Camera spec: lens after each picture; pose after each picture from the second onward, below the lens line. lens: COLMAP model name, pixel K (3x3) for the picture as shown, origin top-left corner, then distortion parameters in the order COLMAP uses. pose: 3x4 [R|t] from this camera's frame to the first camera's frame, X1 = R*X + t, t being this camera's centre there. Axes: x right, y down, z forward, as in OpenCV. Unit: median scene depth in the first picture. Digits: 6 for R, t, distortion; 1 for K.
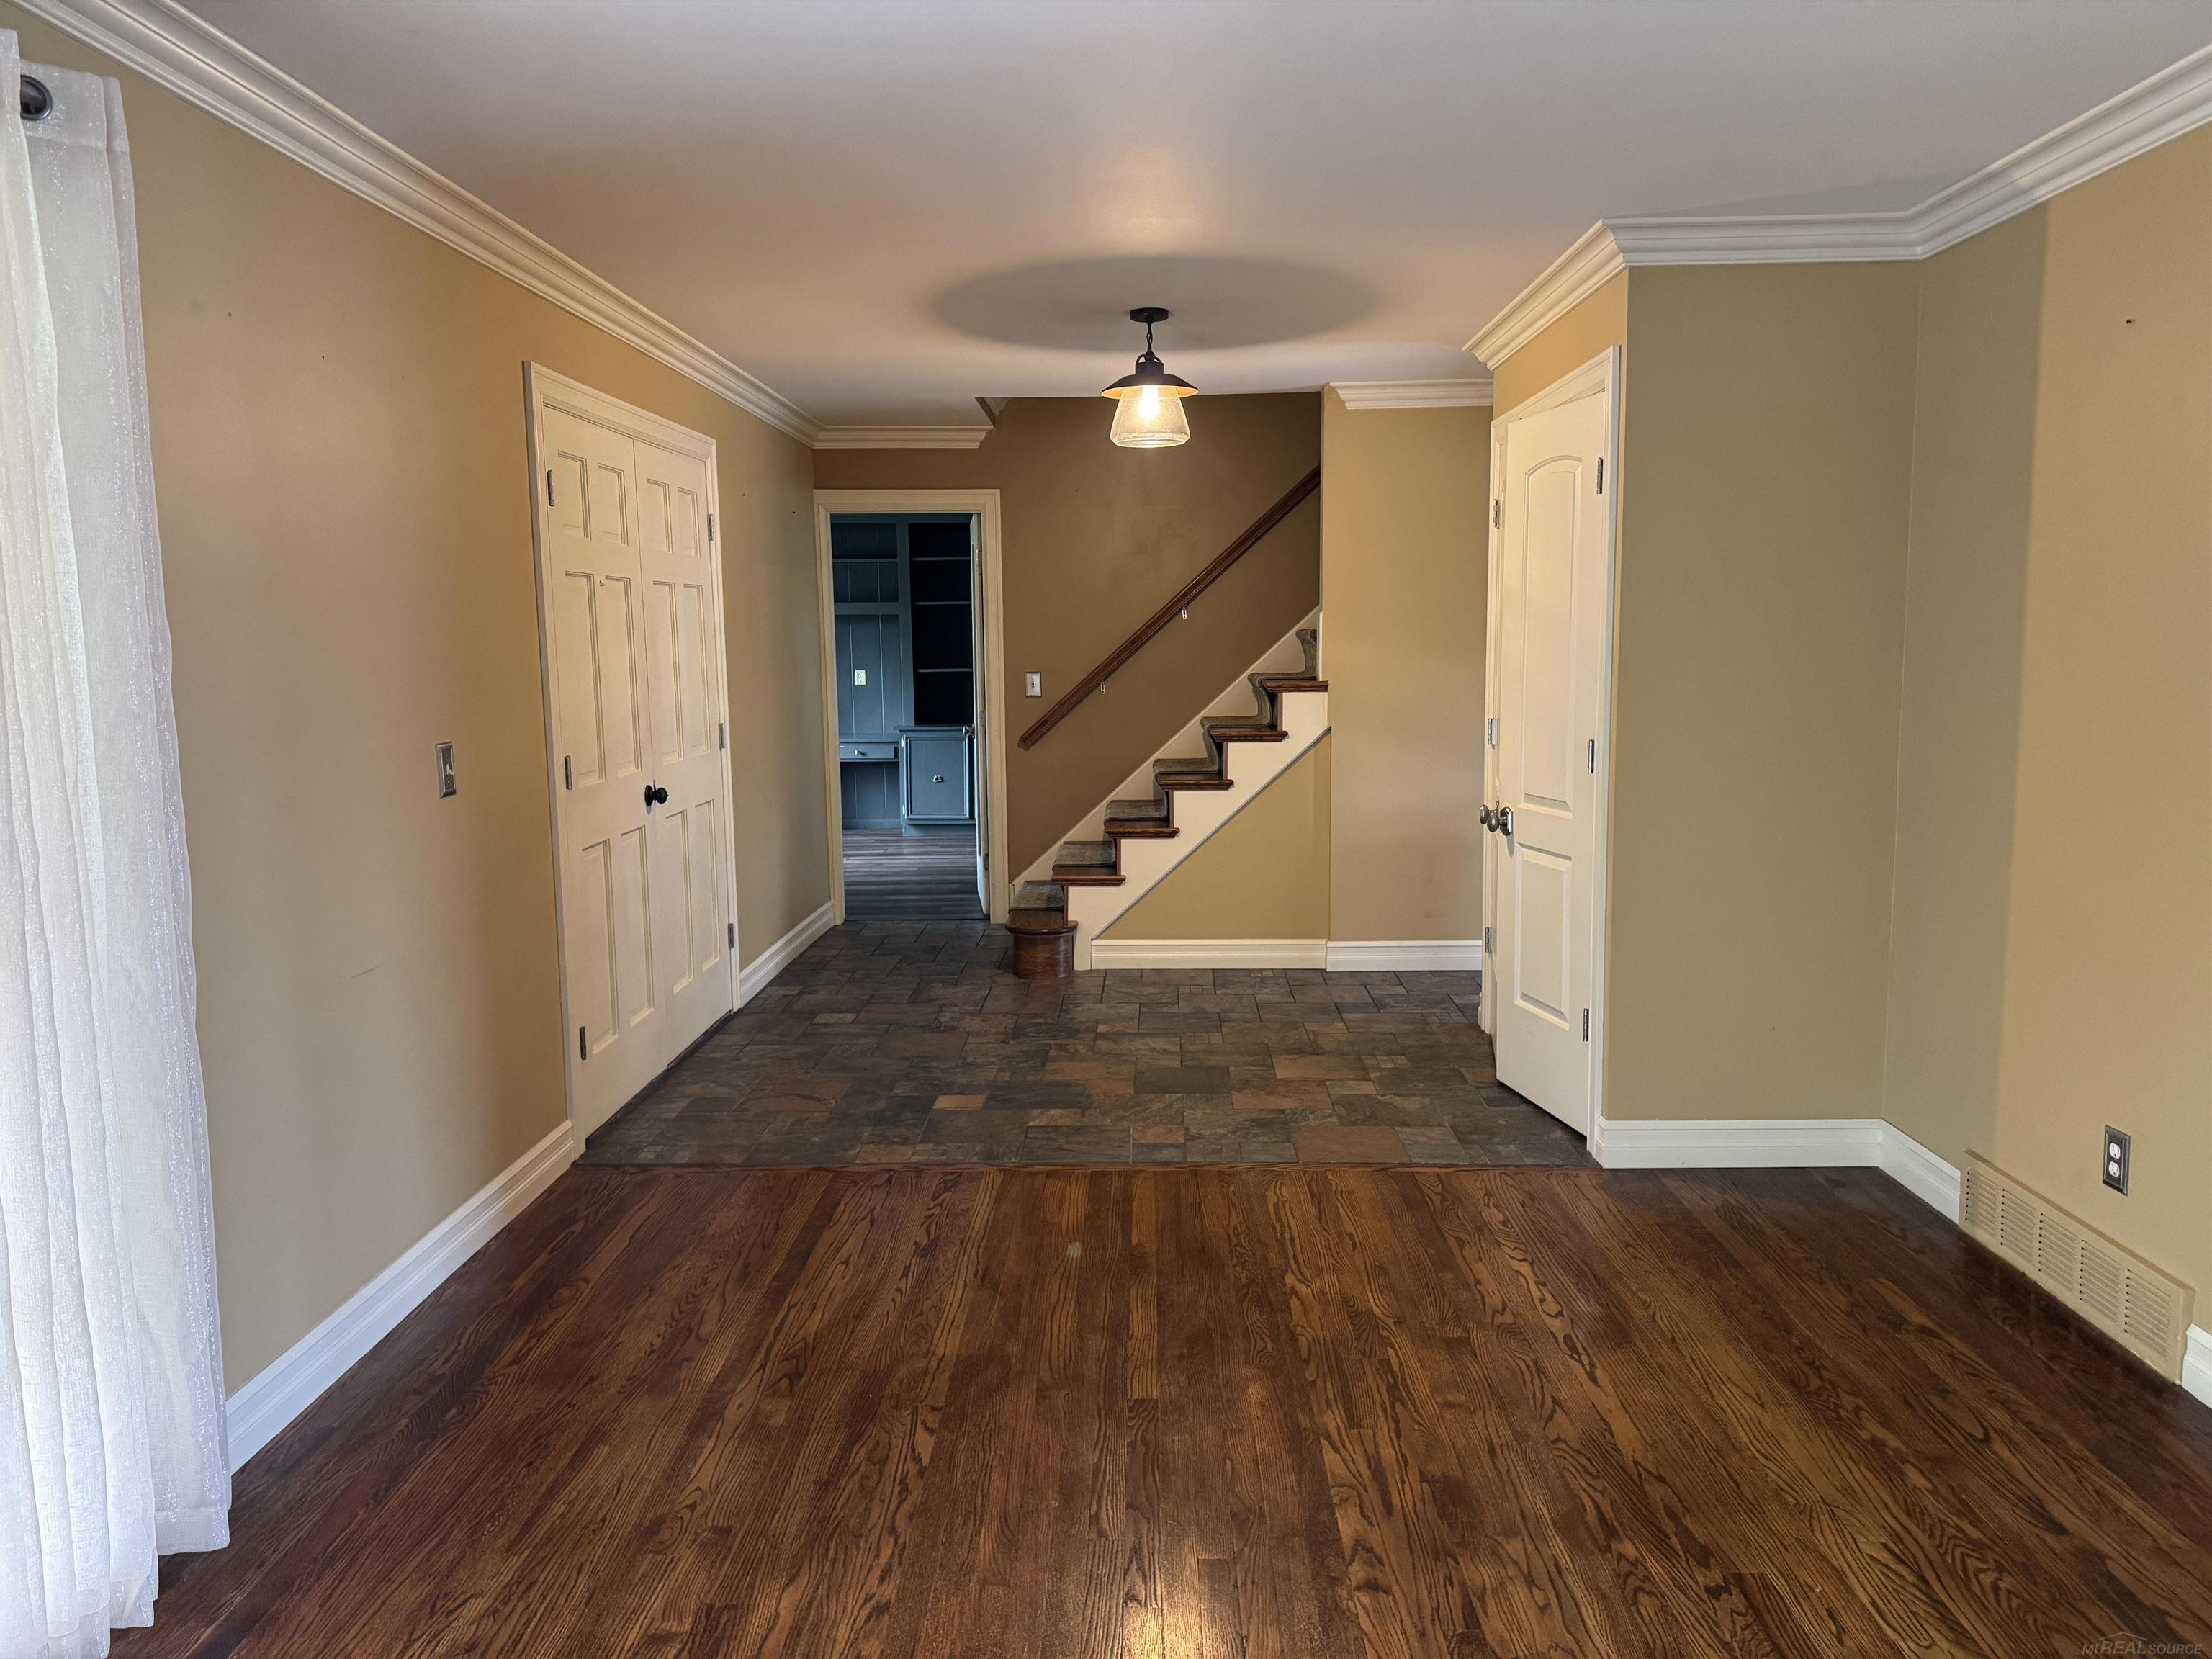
lens RADIAL K [[1531.8, 0, 1086.9], [0, 1531.8, 823.7], [0, 0, 1]] dist [0.081437, -0.114202]
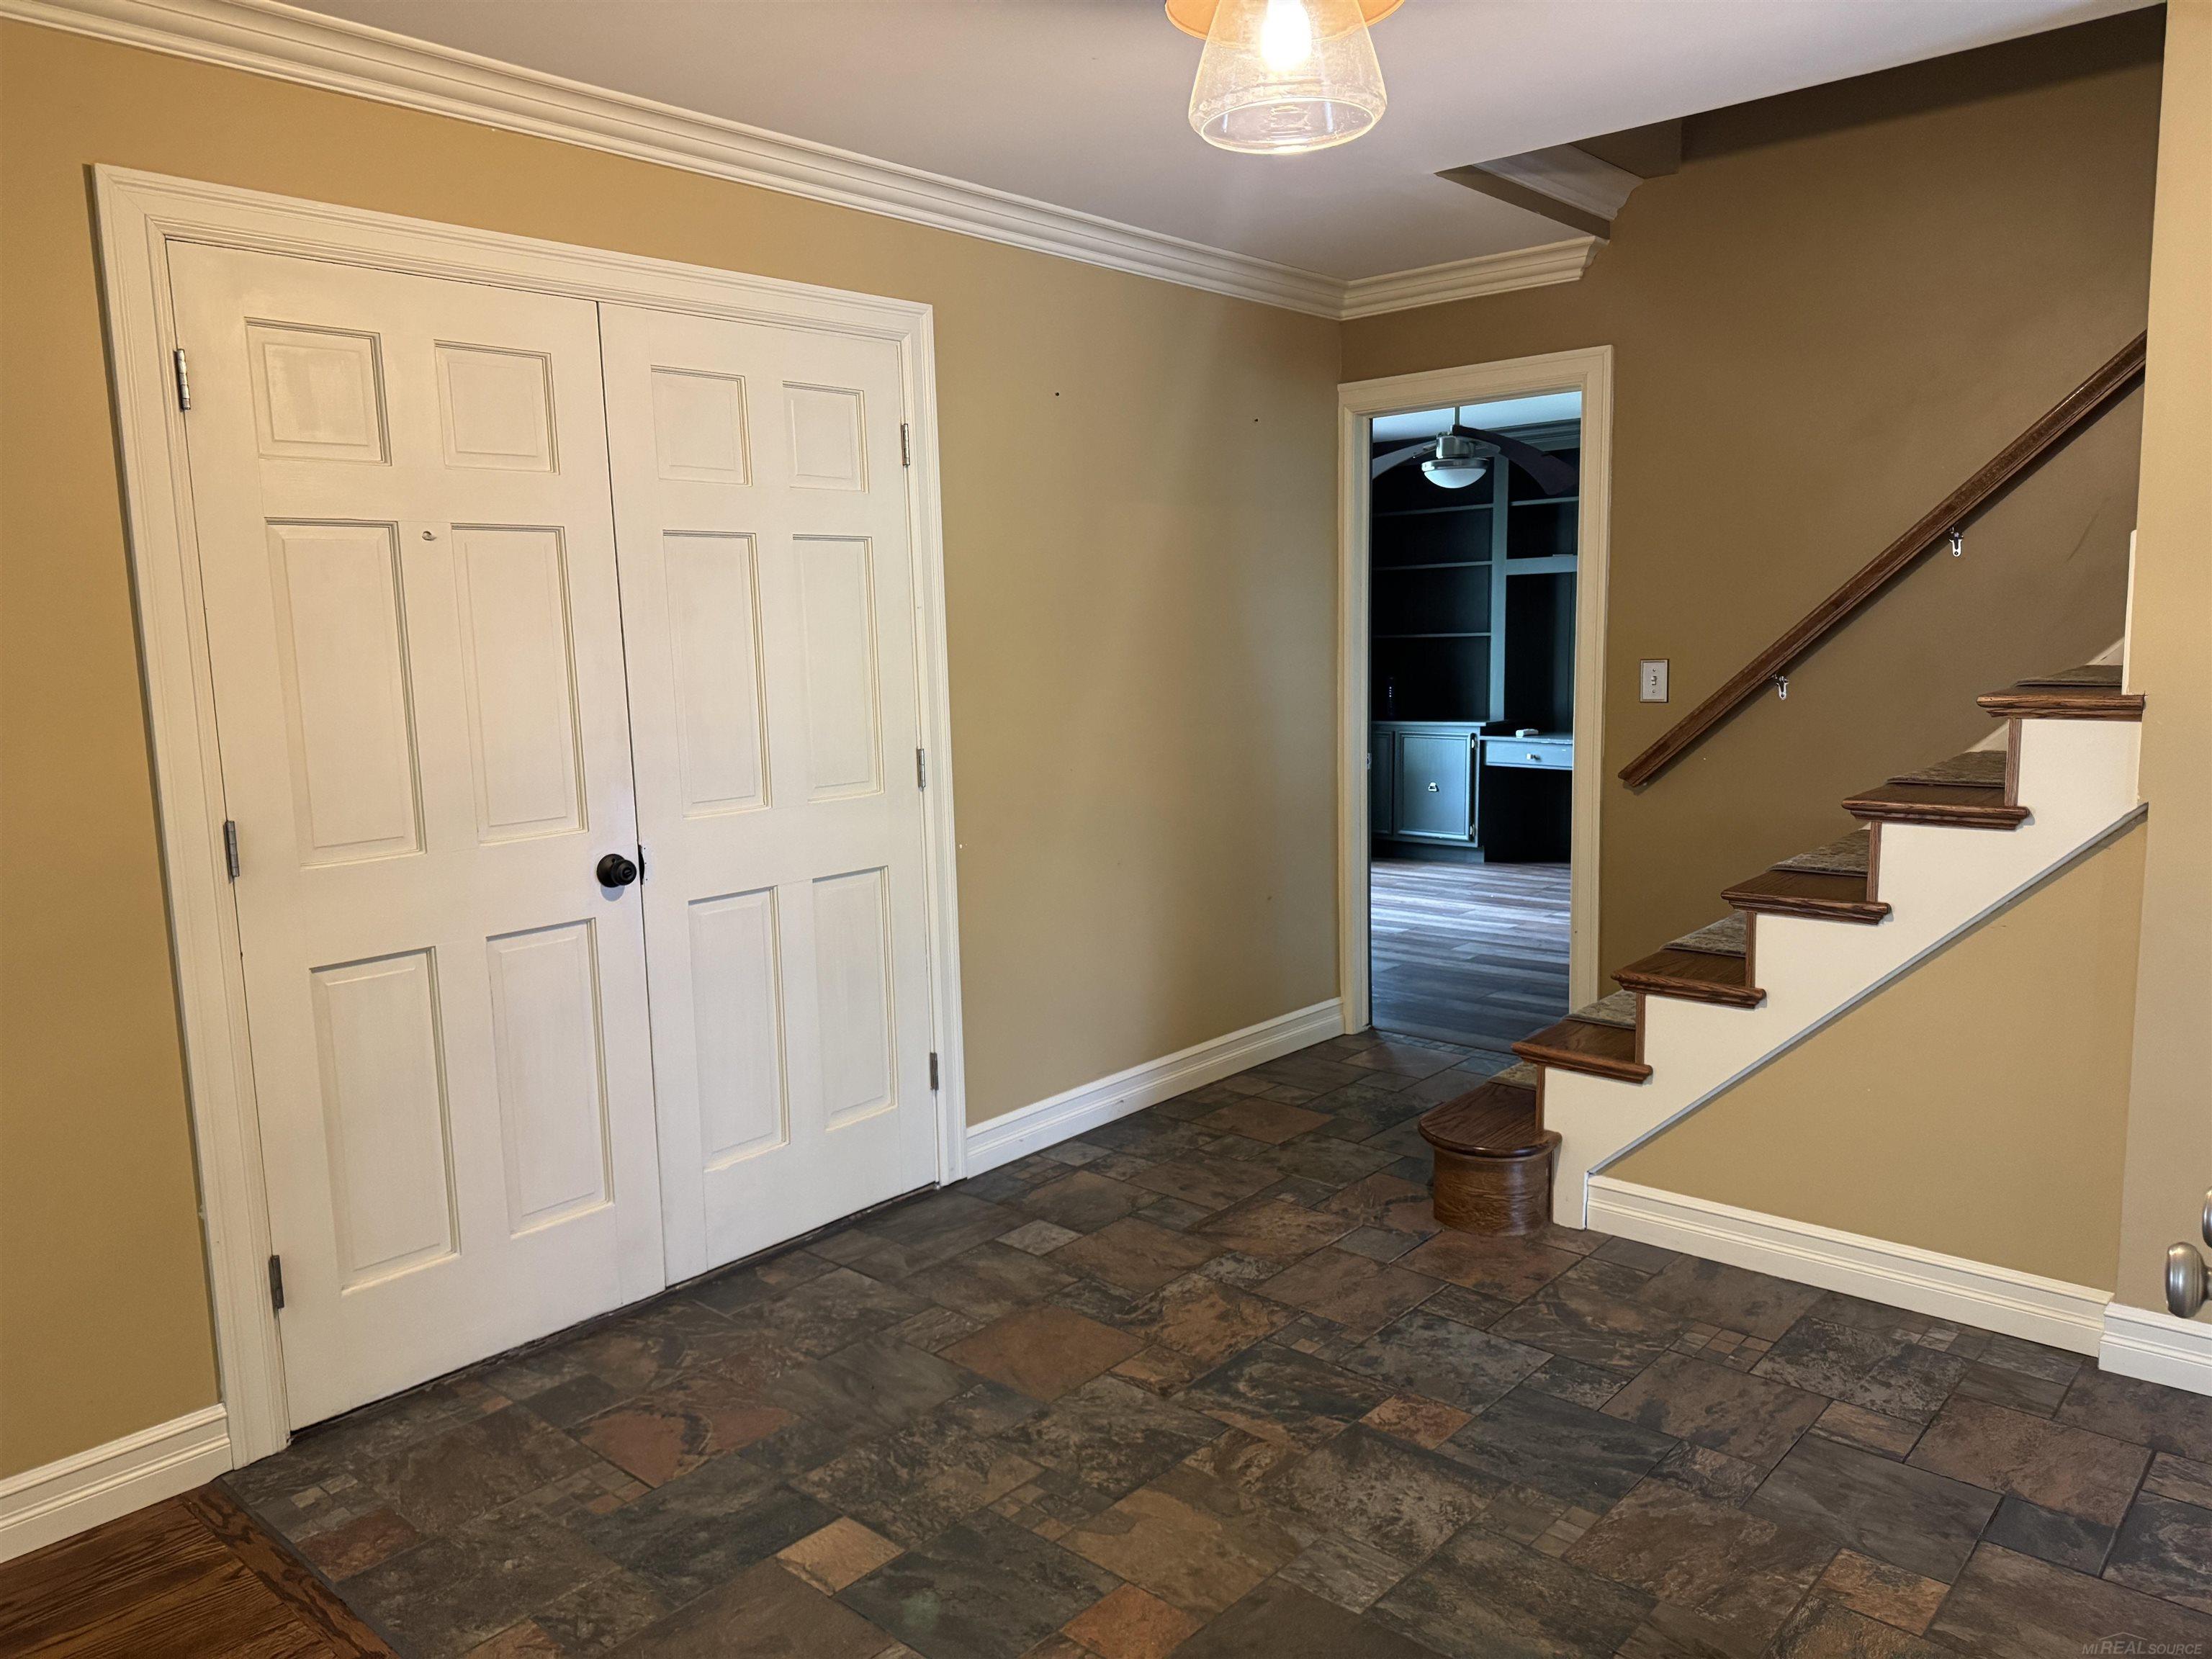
lens RADIAL K [[1531.8, 0, 1086.9], [0, 1531.8, 823.7], [0, 0, 1]] dist [0.081437, -0.114202]
pose [[0.767943, 0.073724, -0.636262, 0.254027], [-0.059333, 0.997271, 0.043942, -0.073032], [0.637765, 0.004006, 0.770221, 0.603935]]
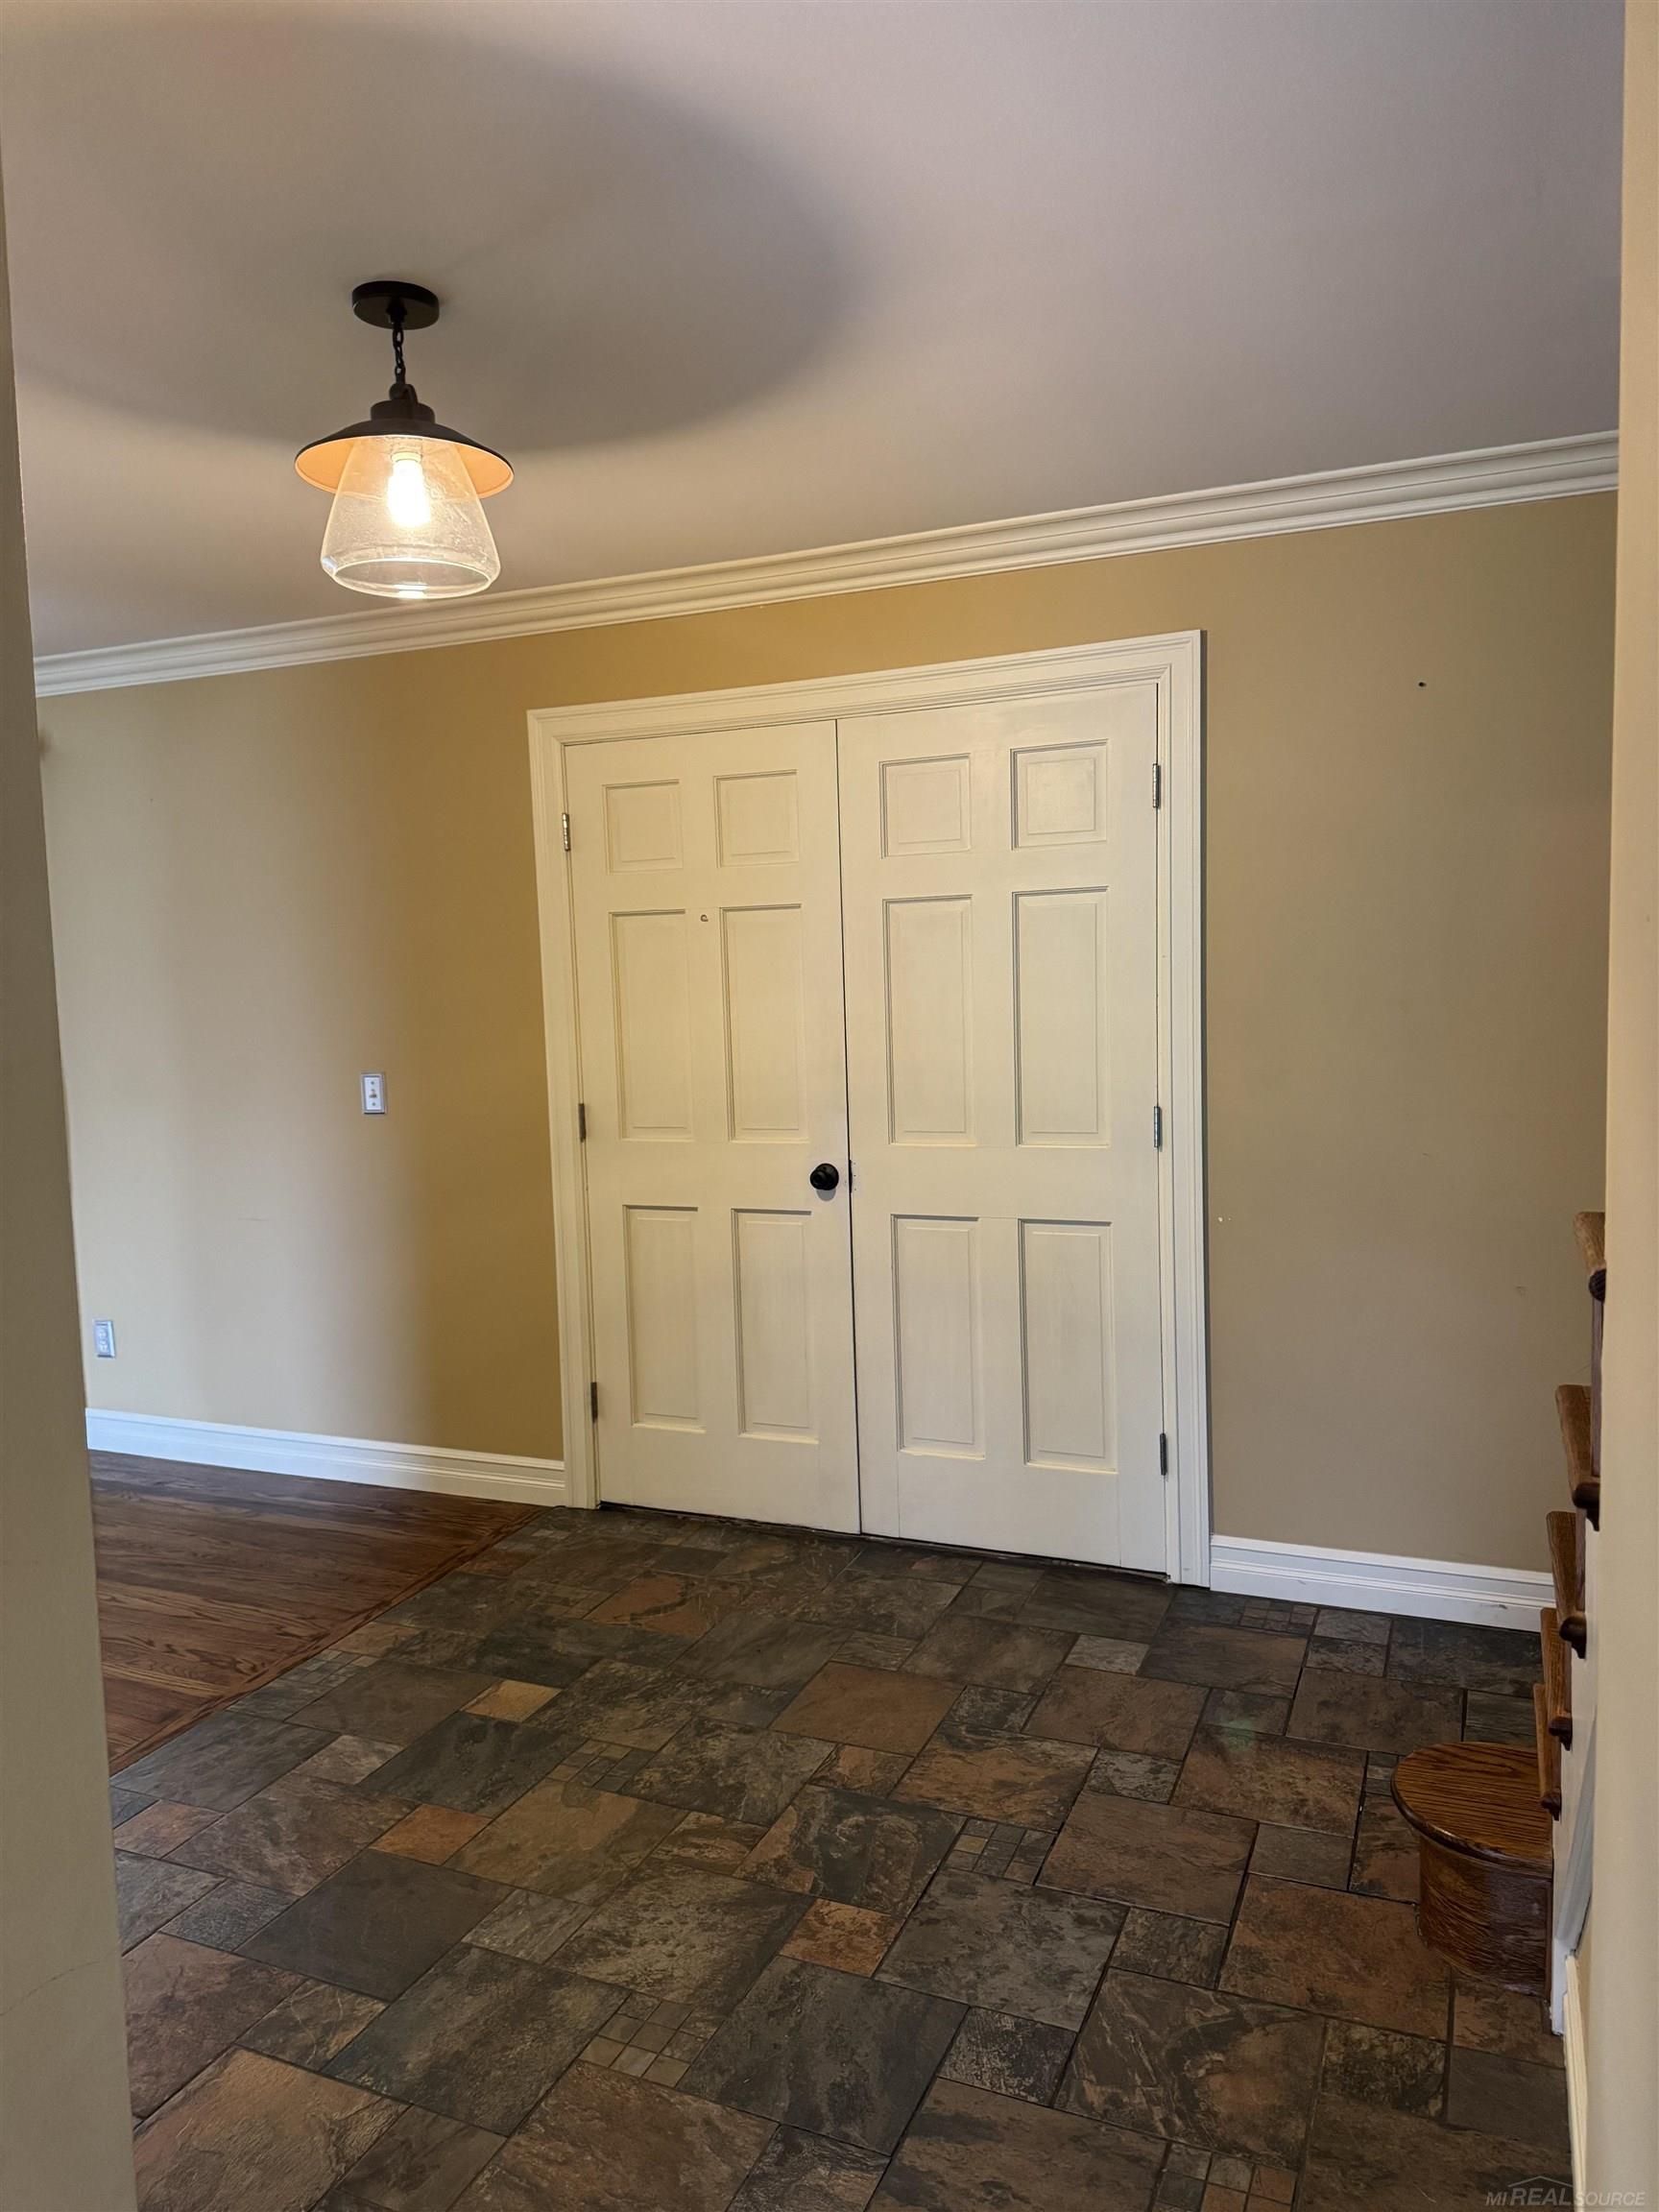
lens RADIAL K [[1531.8, 0, 829.5], [0, 1531.8, 1106.0], [0, 0, 1]] dist [0.081437, -0.114202]
pose [[-0.351747, 0.097364, -0.931018, 0.412910], [-0.083702, 0.987321, 0.134875, -0.150444], [0.932346, 0.125370, -0.339137, 1.195014]]
